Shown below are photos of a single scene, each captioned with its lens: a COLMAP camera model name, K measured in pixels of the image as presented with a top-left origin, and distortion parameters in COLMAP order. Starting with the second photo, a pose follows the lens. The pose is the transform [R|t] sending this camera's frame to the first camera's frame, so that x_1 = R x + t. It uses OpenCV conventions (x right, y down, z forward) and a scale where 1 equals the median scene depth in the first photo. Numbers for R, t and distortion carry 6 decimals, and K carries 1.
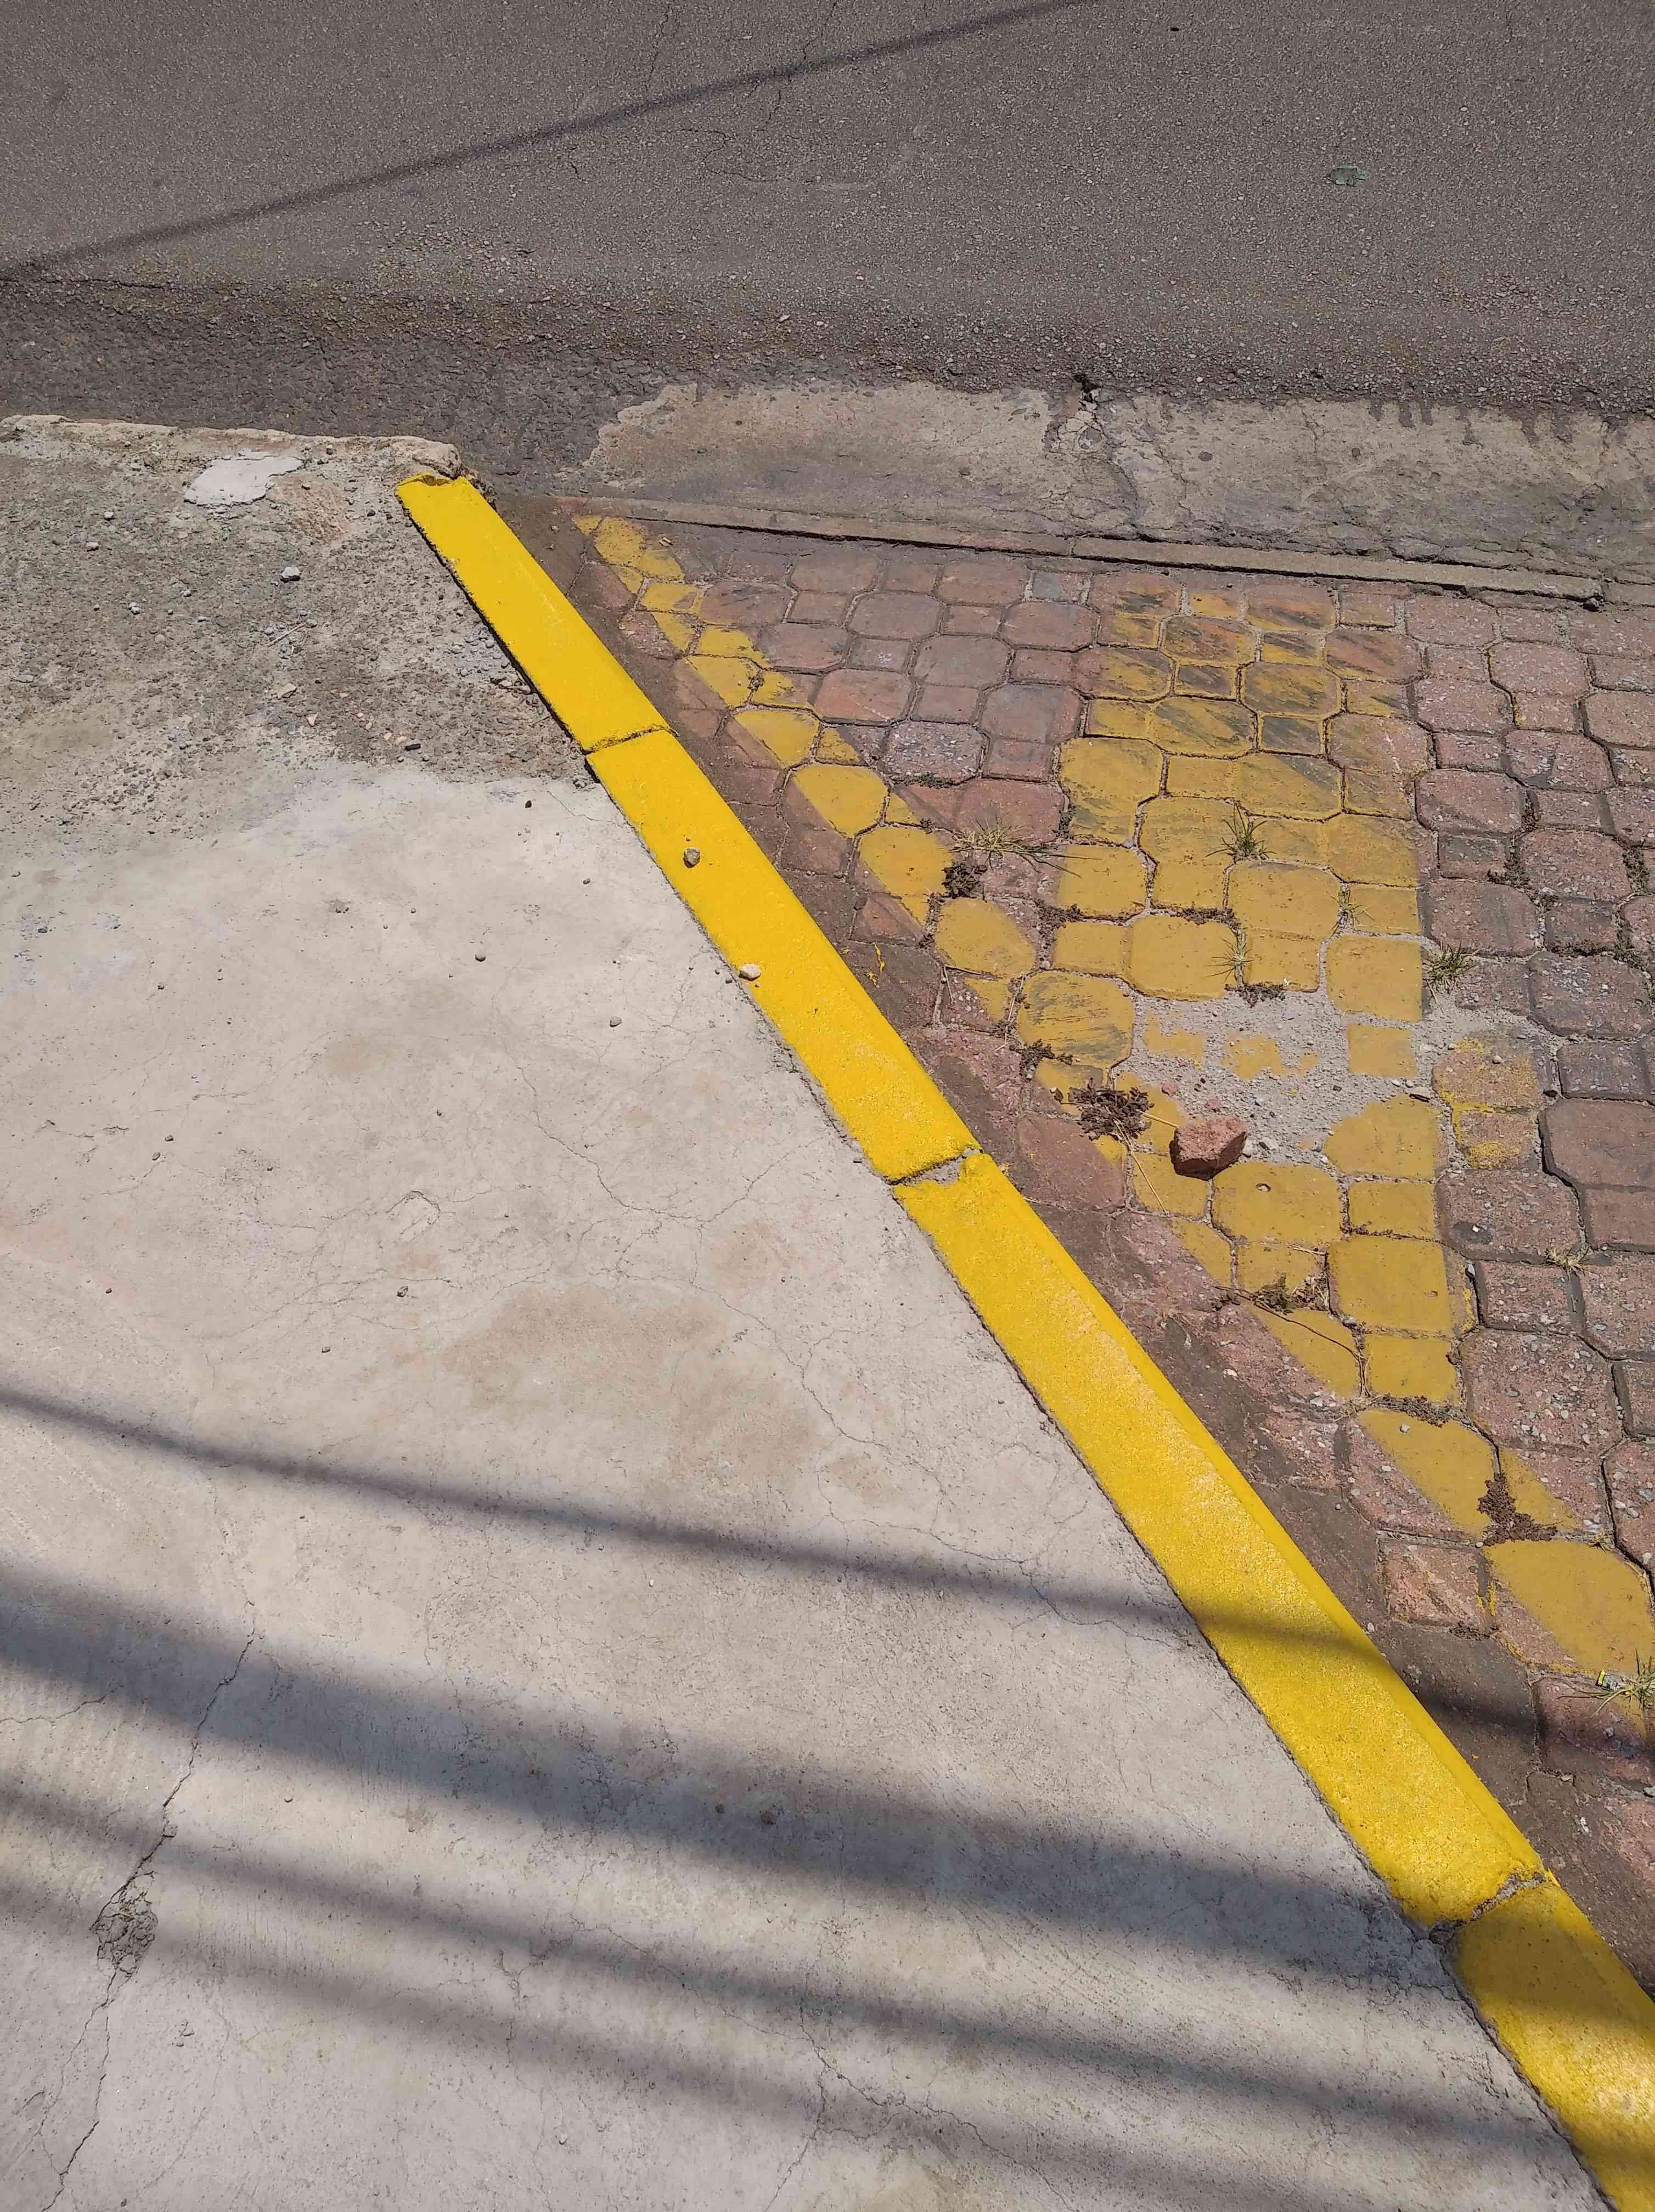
lens RADIAL K [[1777.4, 0, 825.1], [0, 1777.4, 1090.6], [0, 0, 1]] dist [0.045584, -0.092480]
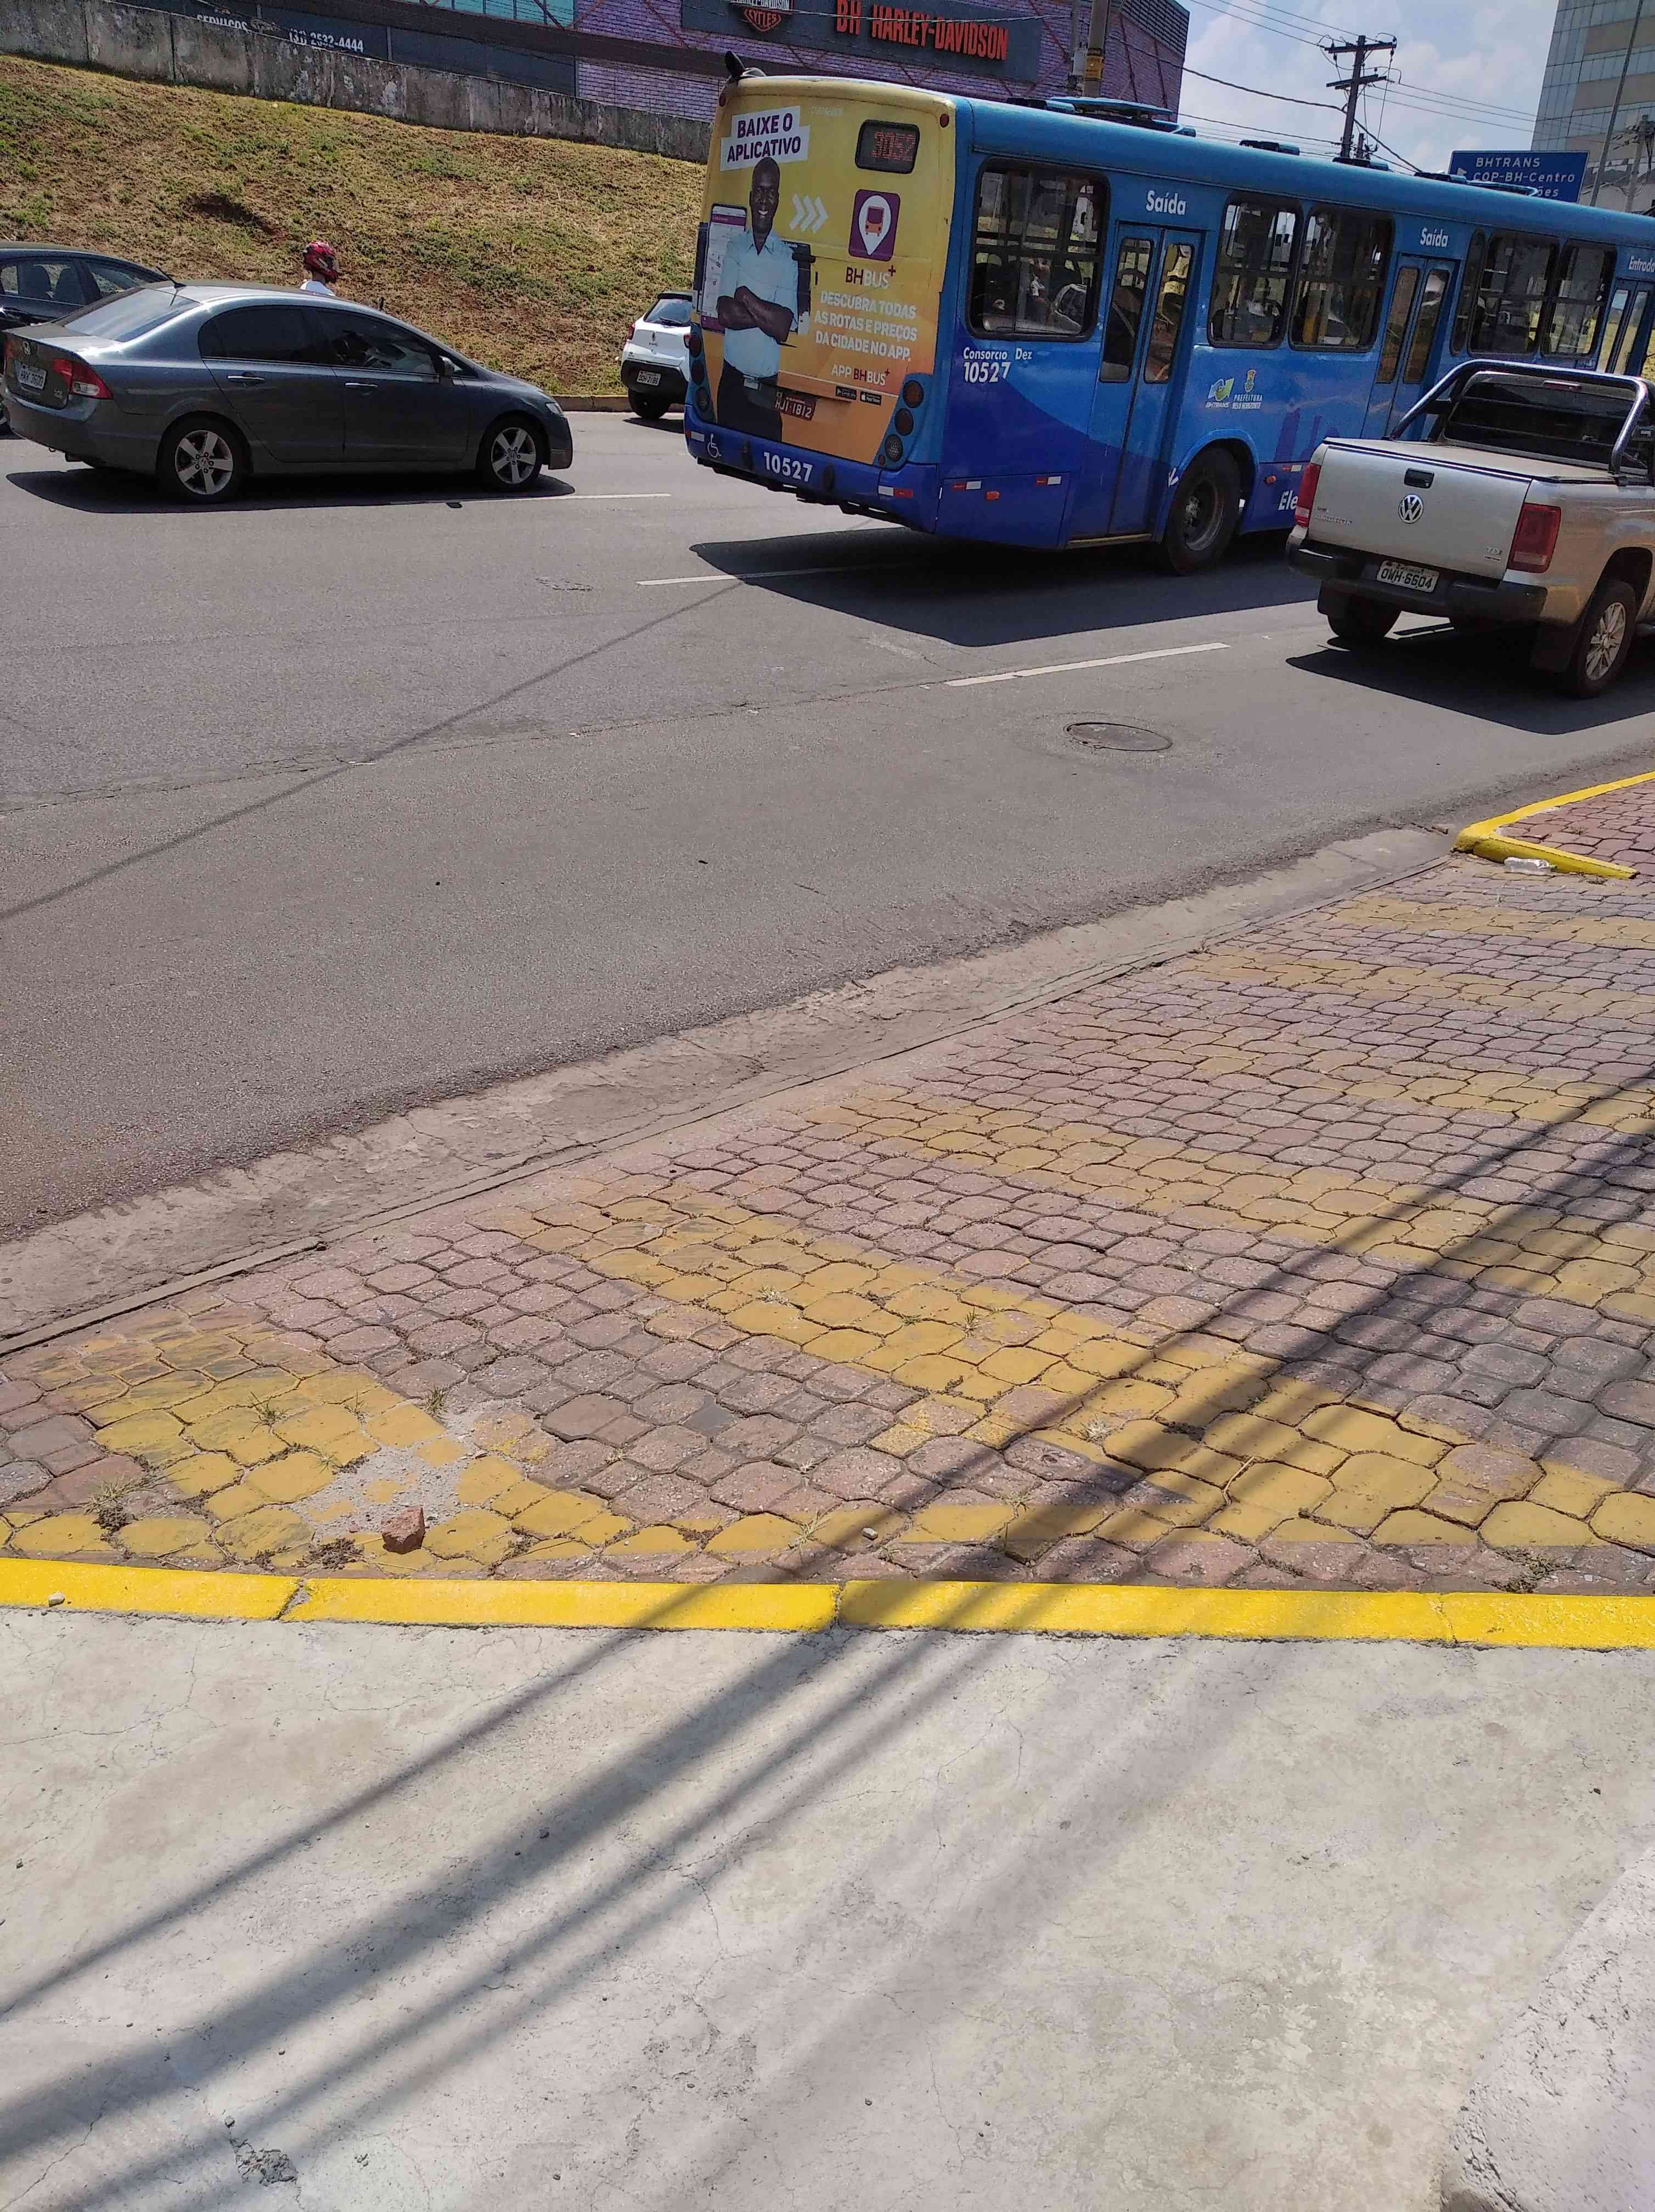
lens RADIAL K [[1777.4, 0, 834.7], [0, 1777.4, 1108.7], [0, 0, 1]] dist [0.045584, -0.092480]
pose [[0.555179, -0.263627, 0.788845, -0.721723], [0.616365, 0.767221, -0.177390, 0.261699], [-0.558454, 0.584699, 0.588436, -0.334966]]
